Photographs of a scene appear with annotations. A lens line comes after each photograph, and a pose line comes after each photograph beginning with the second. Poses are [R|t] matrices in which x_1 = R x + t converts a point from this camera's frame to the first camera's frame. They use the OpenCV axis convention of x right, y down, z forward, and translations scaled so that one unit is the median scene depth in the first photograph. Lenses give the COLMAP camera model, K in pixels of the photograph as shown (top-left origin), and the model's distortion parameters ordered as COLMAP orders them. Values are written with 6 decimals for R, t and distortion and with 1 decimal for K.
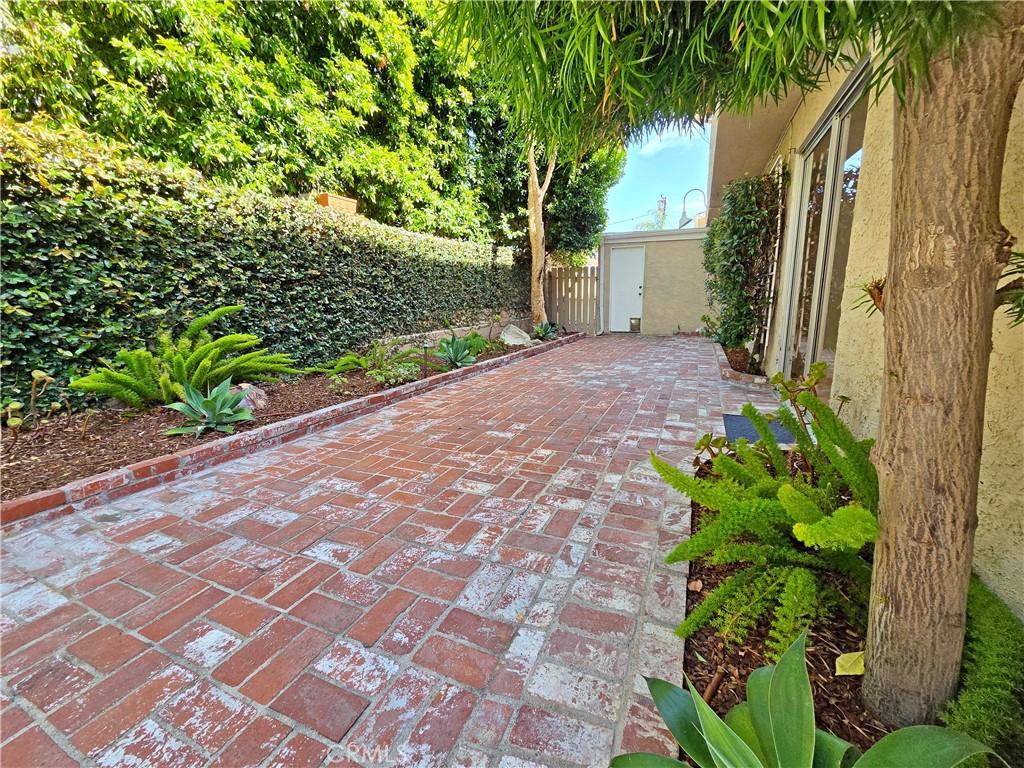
lens RADIAL K [[419.3, 0, 512.8], [0, 419.3, 375.5], [0, 0, 1]] dist [0.002740, -0.000240]
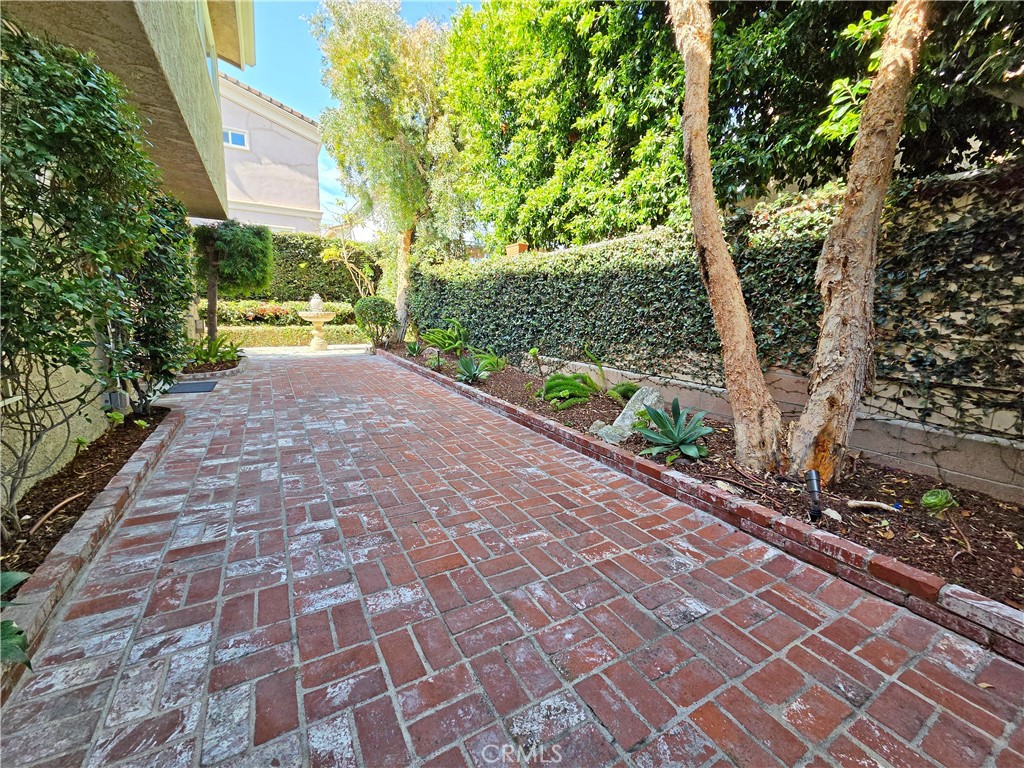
lens RADIAL K [[419.3, 0, 512.8], [0, 419.3, 375.5], [0, 0, 1]] dist [0.002740, -0.000240]
pose [[-0.586305, 0.127141, -0.800051, 1.240183], [-0.155275, 0.951657, 0.265025, -0.634946], [0.795070, 0.279613, -0.538220, 3.104071]]
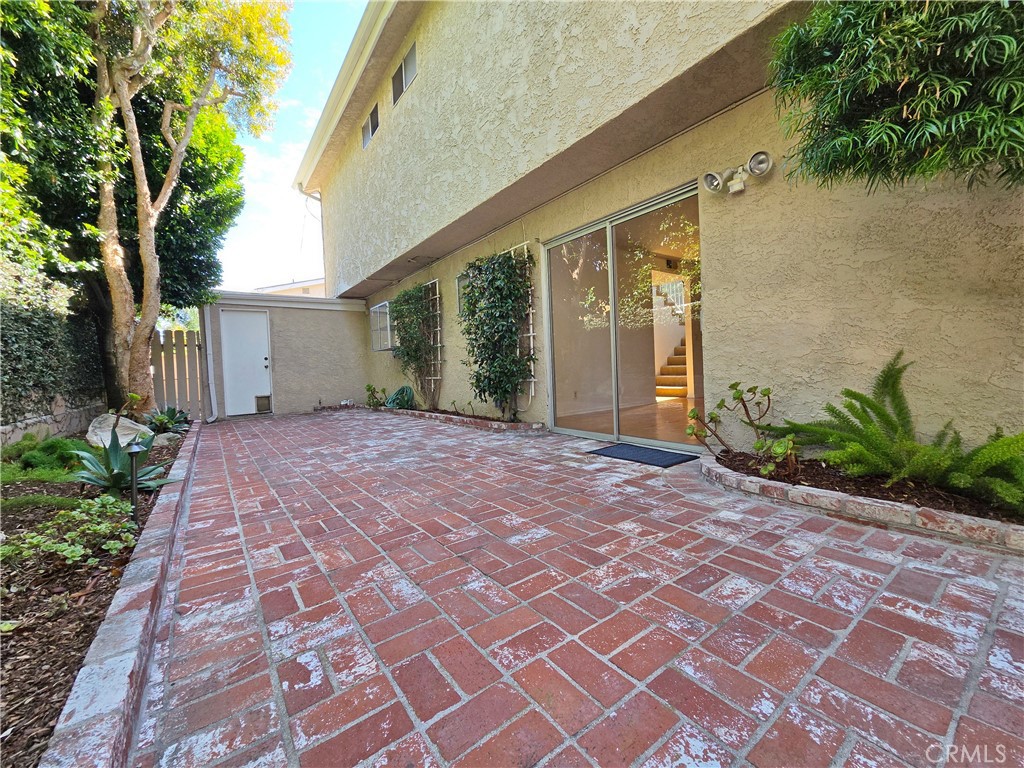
lens RADIAL K [[419.3, 0, 512.8], [0, 419.3, 375.5], [0, 0, 1]] dist [0.002740, -0.000240]
pose [[0.504265, -0.022156, 0.863265, -0.605368], [0.189374, 0.978174, -0.085515, -0.052556], [-0.842528, 0.206602, 0.497455, 0.661059]]
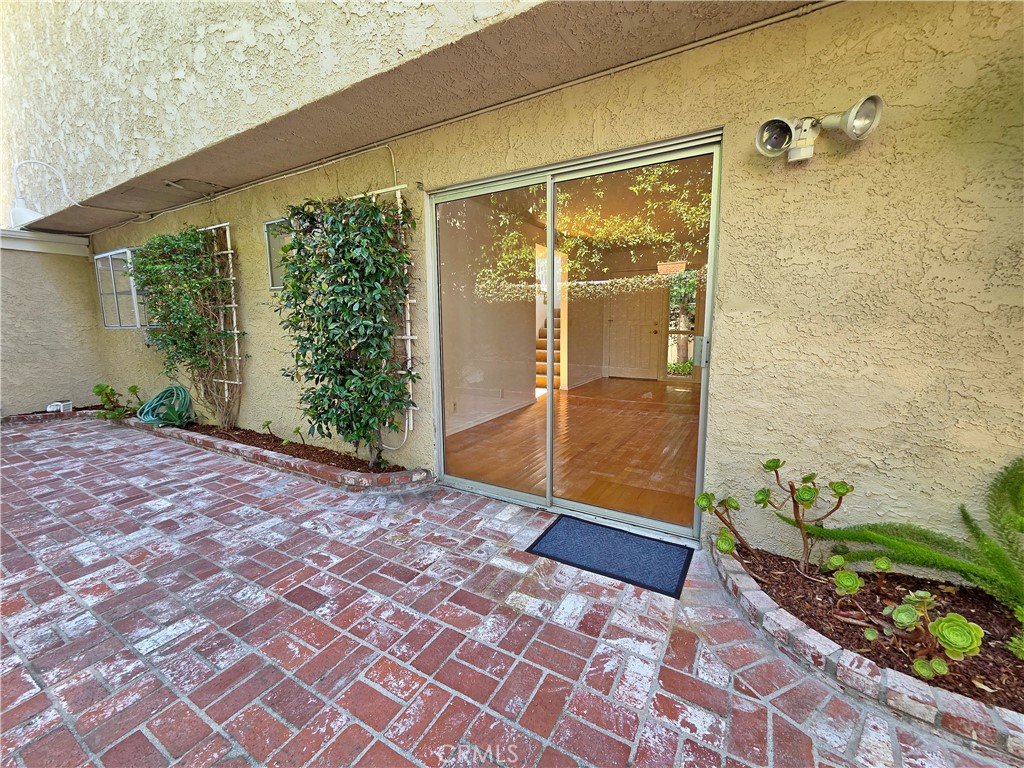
lens RADIAL K [[419.3, 0, 512.8], [0, 419.3, 375.5], [0, 0, 1]] dist [0.002740, -0.000240]
pose [[0.115459, -0.117332, 0.986358, -0.161993], [0.188734, 0.977501, 0.094186, -0.293668], [-0.975217, 0.175285, 0.135006, 1.006538]]
